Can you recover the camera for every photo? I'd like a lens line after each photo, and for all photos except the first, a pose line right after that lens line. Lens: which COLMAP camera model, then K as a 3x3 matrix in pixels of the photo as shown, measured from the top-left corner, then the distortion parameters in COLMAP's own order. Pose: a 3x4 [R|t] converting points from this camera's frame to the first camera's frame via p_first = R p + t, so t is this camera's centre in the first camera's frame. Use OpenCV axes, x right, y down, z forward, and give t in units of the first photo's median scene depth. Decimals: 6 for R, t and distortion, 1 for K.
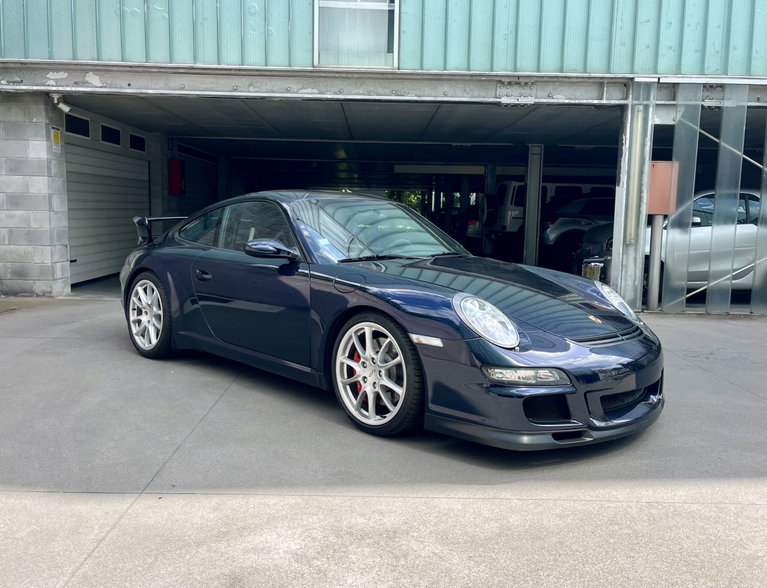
lens RADIAL K [[671.1, 0, 383.5], [0, 671.1, 294.0], [0, 0, 1]] dist [0.008575, 0.006353]
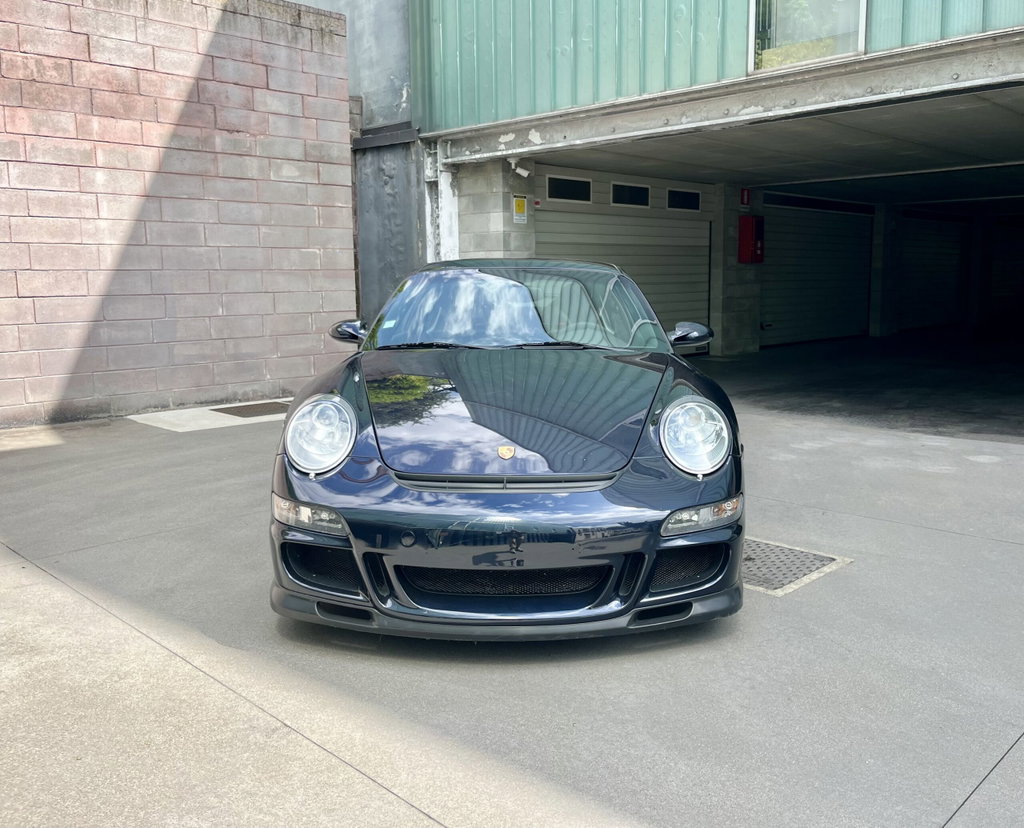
lens RADIAL K [[890.1, 0, 563.5], [0, 890.1, 393.4], [0, 0, 1]] dist [0.047618, -0.070556]
pose [[0.717176, 0.062701, -0.694066, 0.422634], [-0.061549, 0.997751, 0.026538, -0.019271], [0.694169, 0.023687, 0.719422, 0.198983]]
